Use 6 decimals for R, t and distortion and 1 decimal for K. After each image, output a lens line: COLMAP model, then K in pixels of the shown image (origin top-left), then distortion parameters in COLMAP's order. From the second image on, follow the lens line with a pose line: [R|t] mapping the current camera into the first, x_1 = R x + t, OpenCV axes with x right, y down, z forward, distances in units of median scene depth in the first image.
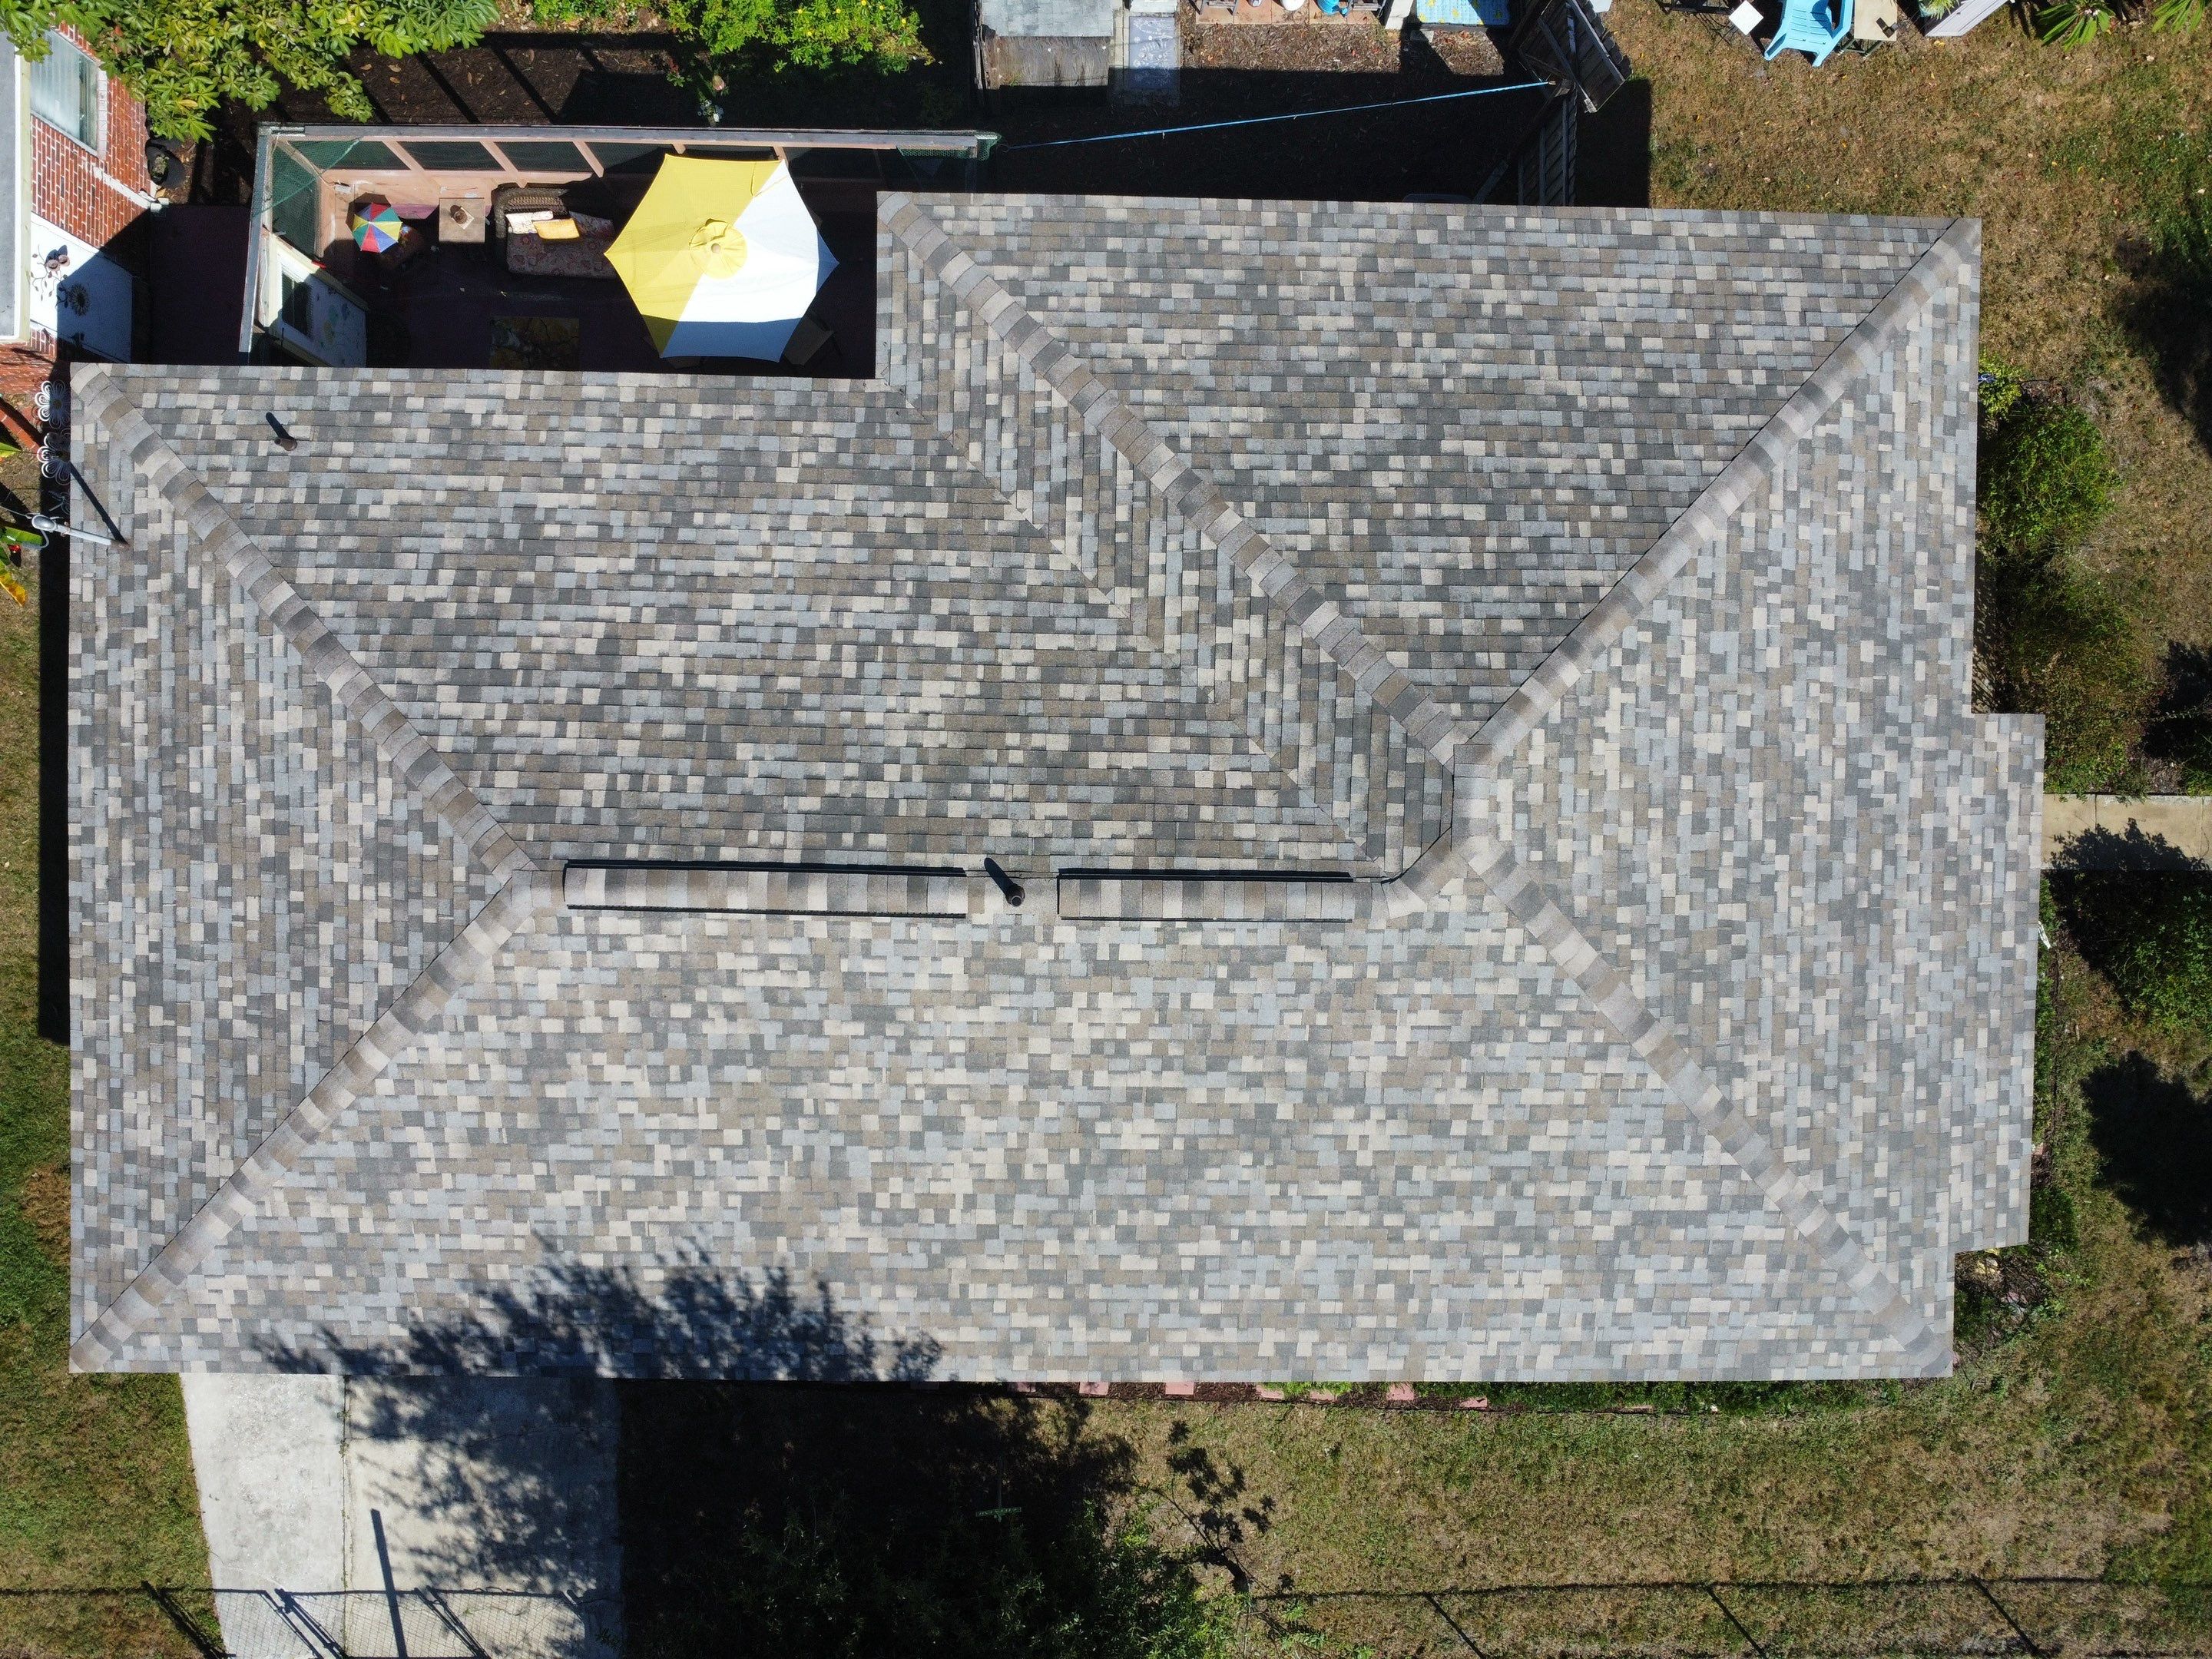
lens RADIAL K [[1597.5, 0, 1093.3], [0, 1597.5, 819.2], [0, 0, 1]] dist [-0.022566, -0.016016]
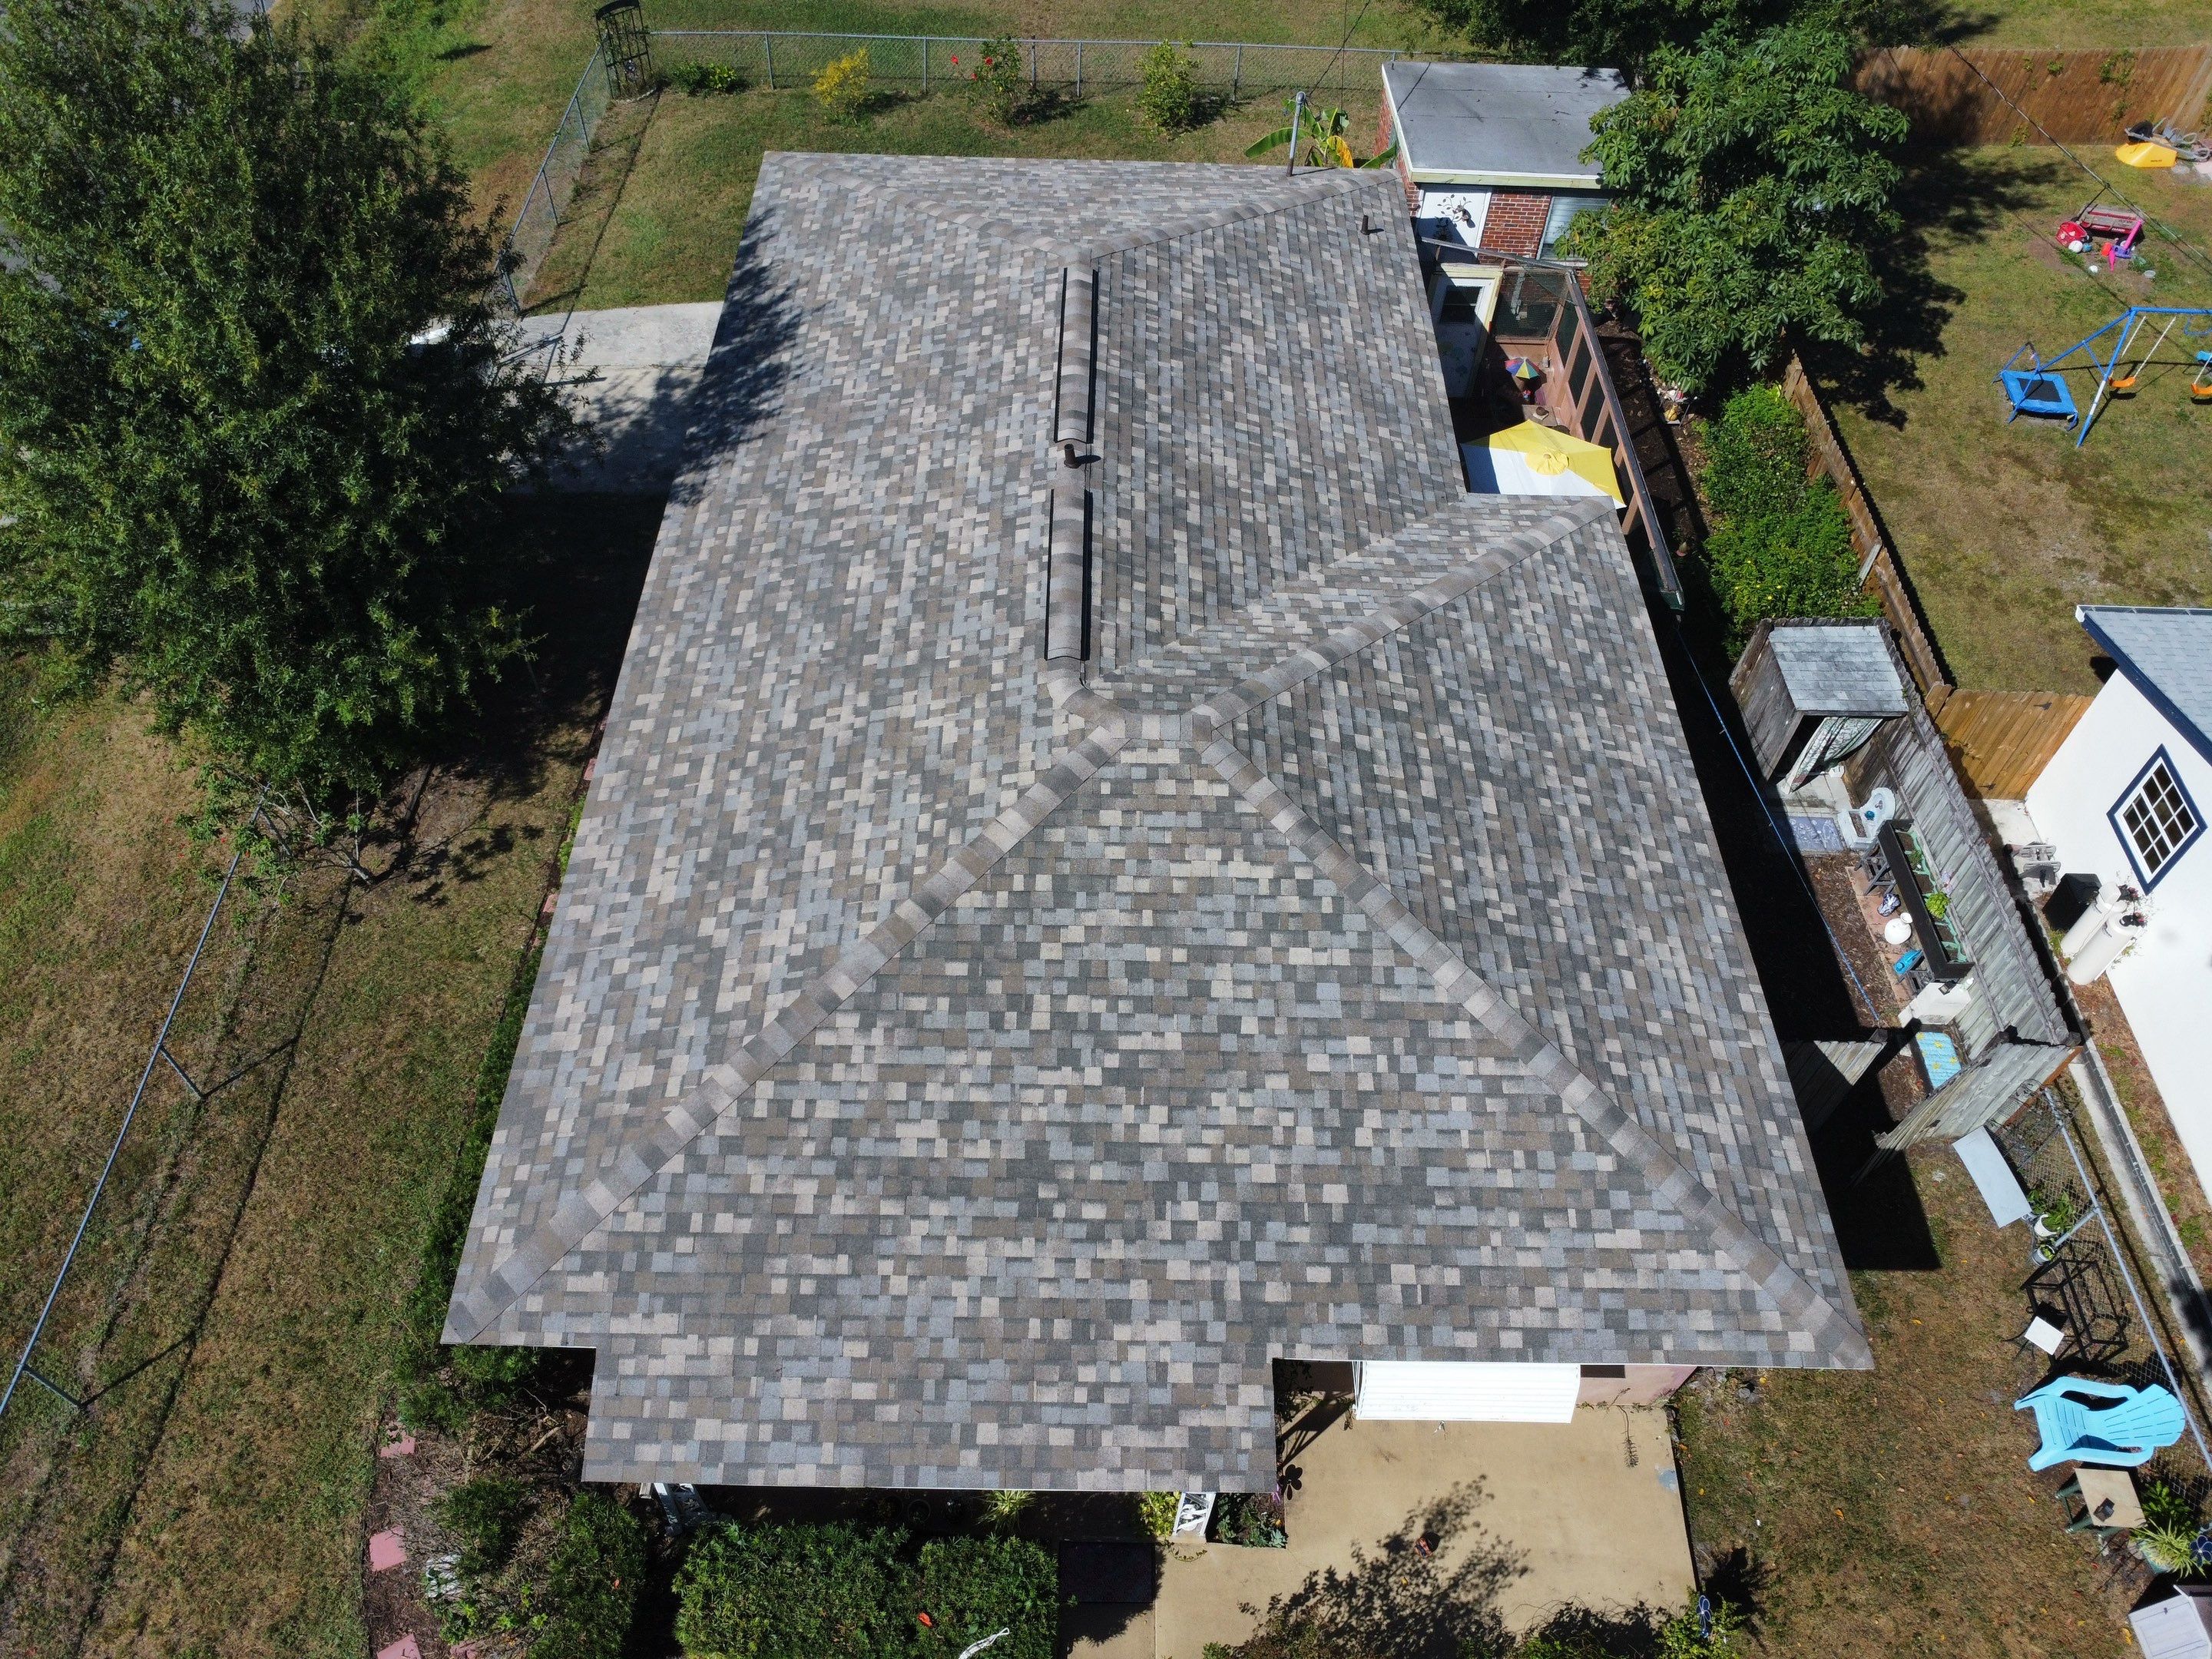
lens RADIAL K [[1597.5, 0, 1095.6], [0, 1597.5, 822.6], [0, 0, 1]] dist [-0.022566, -0.016016]
pose [[0.004010, 0.758881, -0.651217, 0.909315], [-0.998959, -0.026556, -0.037098, 0.062999], [-0.045447, 0.650688, 0.757984, 0.218592]]
